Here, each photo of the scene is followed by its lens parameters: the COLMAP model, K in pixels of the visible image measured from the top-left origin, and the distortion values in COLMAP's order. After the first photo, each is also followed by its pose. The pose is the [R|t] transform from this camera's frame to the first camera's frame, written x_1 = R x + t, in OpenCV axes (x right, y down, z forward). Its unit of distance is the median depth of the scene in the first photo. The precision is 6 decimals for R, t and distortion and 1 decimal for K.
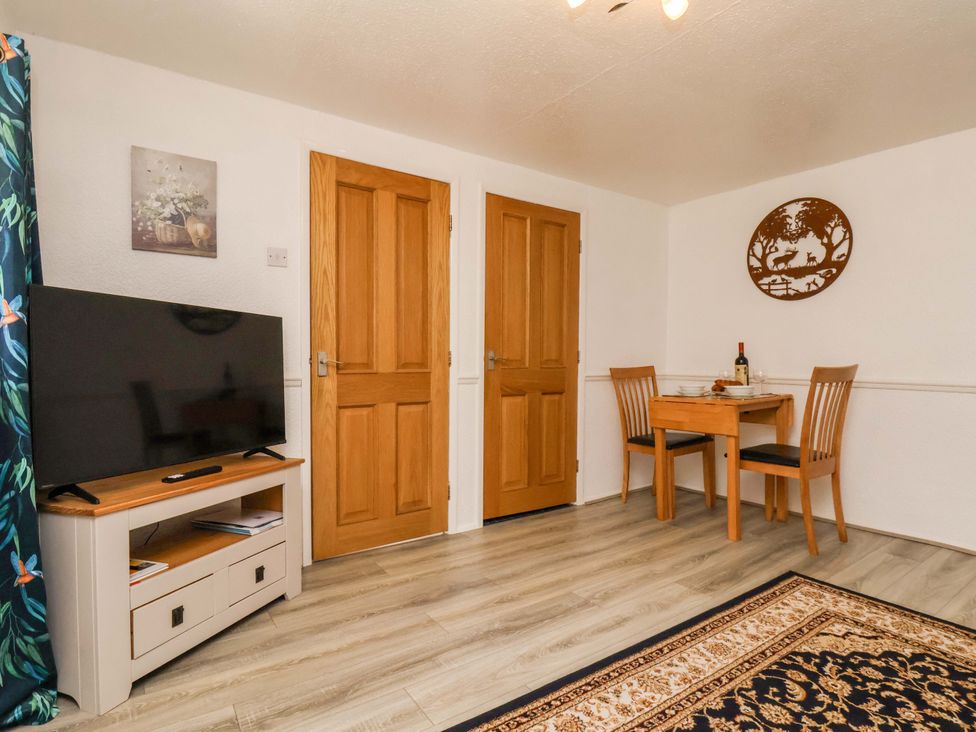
lens RADIAL K [[513.7, 0, 488.4], [0, 513.7, 376.0], [0, 0, 1]] dist [0.001322, -0.013734]
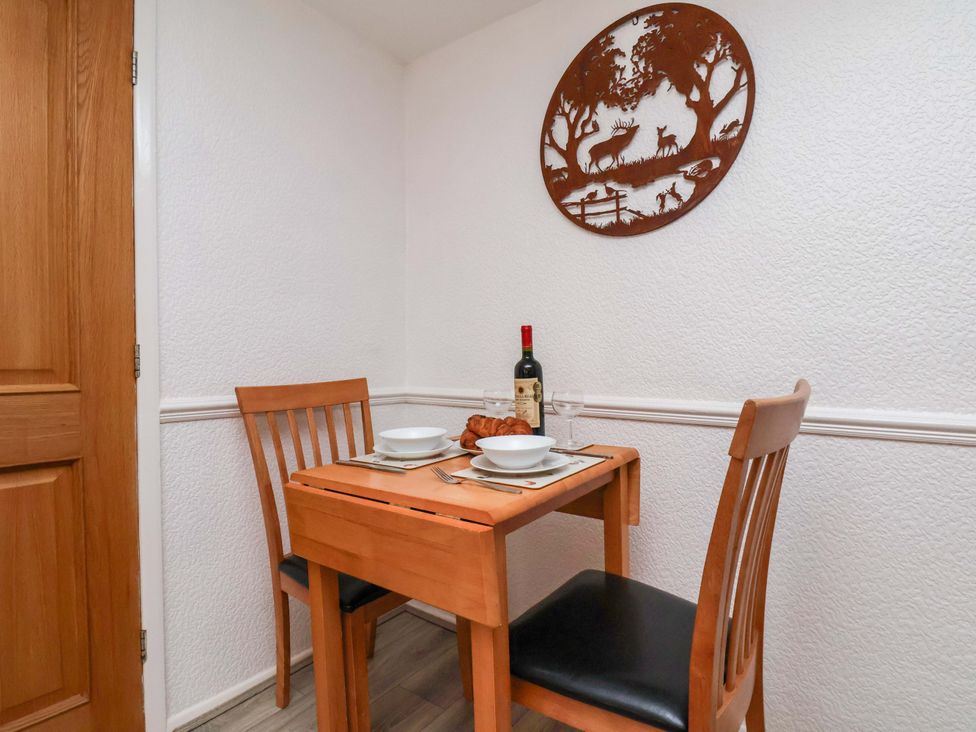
lens RADIAL K [[513.7, 0, 488.4], [0, 513.7, 376.0], [0, 0, 1]] dist [0.001322, -0.013734]
pose [[0.948528, -0.016115, 0.316284, 0.326501], [0.015816, 0.999869, 0.003512, -0.025579], [-0.316299, 0.001671, 0.948658, 0.604372]]
